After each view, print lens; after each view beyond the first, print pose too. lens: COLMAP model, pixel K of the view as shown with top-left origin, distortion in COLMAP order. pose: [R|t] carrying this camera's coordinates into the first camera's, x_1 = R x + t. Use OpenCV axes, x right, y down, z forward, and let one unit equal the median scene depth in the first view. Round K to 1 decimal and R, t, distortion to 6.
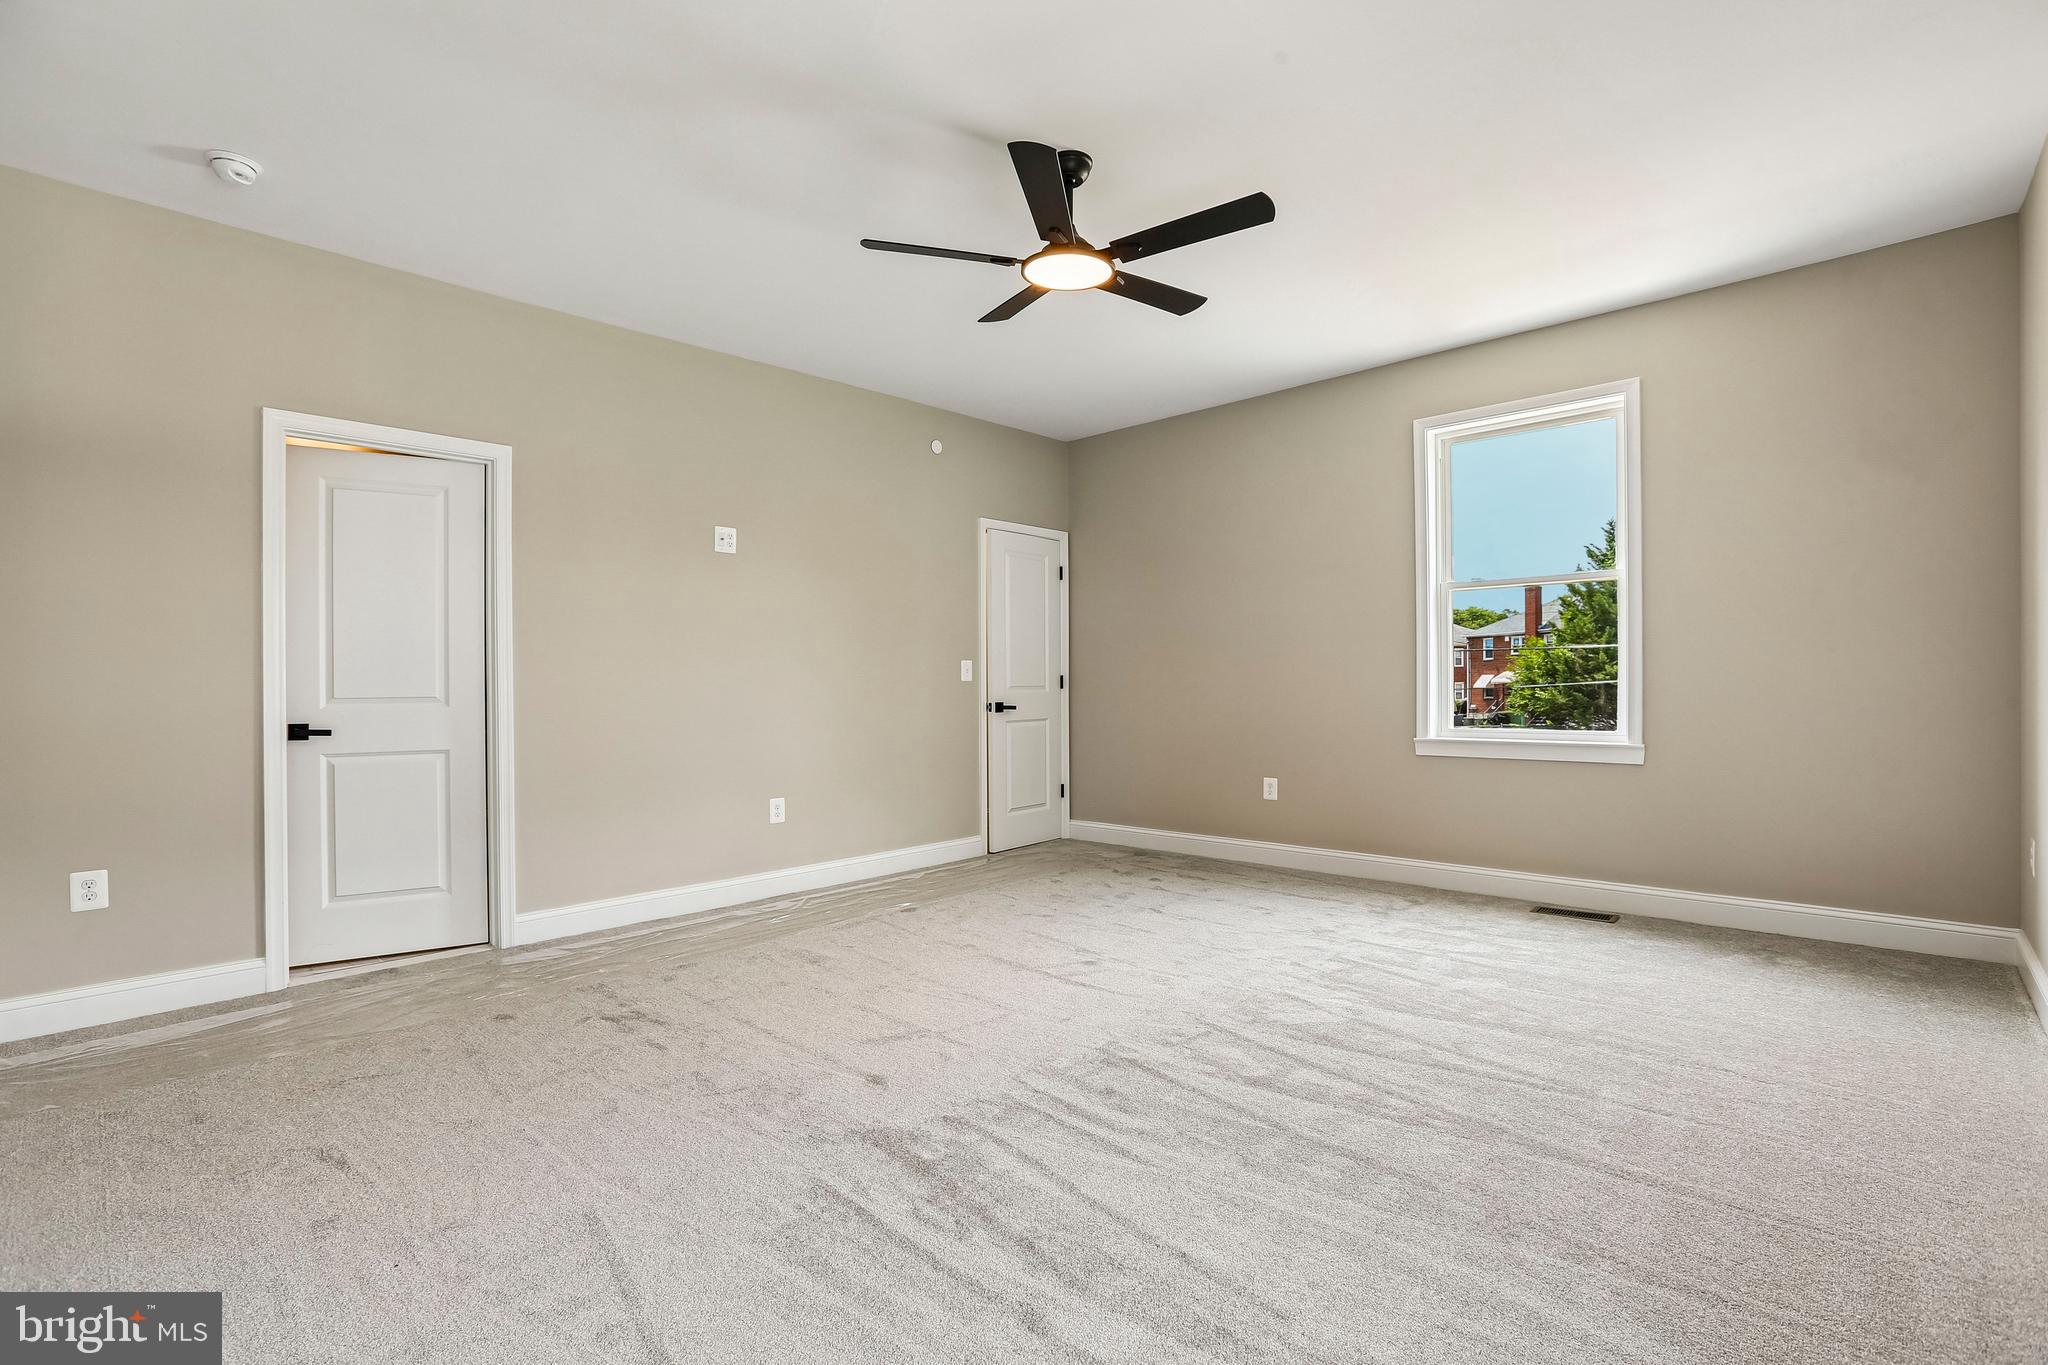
lens RADIAL K [[927.0, 0, 1027.7], [0, 927.0, 678.1], [0, 0, 1]] dist [-0.044560, 0.011217]
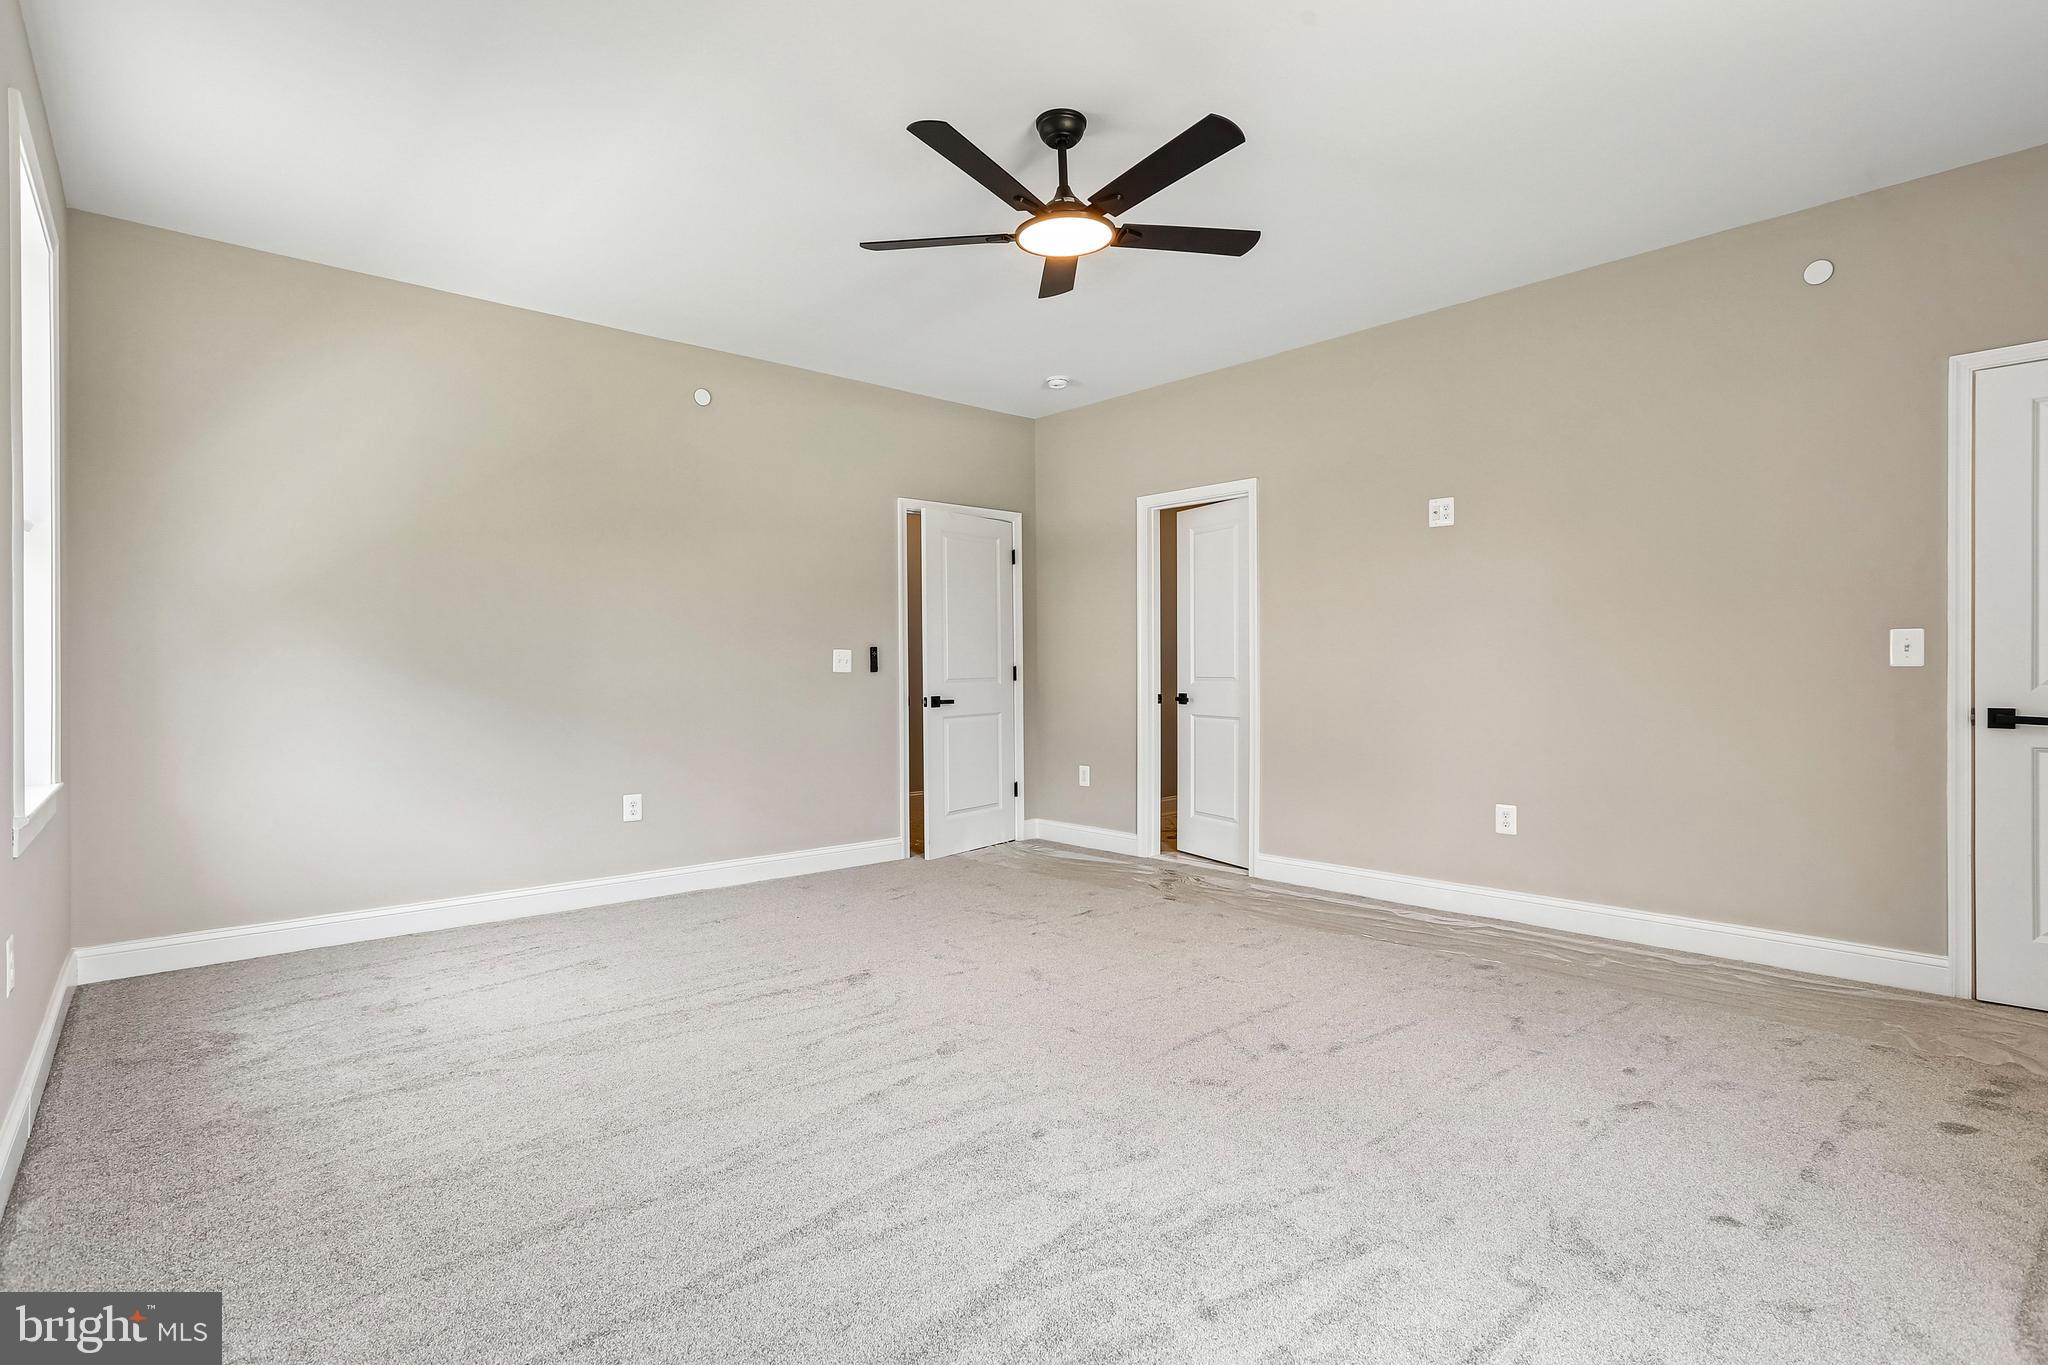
lens RADIAL K [[927.0, 0, 1026.5], [0, 927.0, 672.0], [0, 0, 1]] dist [-0.044560, 0.011217]
pose [[-0.029676, 0.005581, -0.999544, 0.600486], [0.000443, 0.999984, 0.005570, 0.004149], [0.999559, -0.000278, -0.029678, 0.613400]]
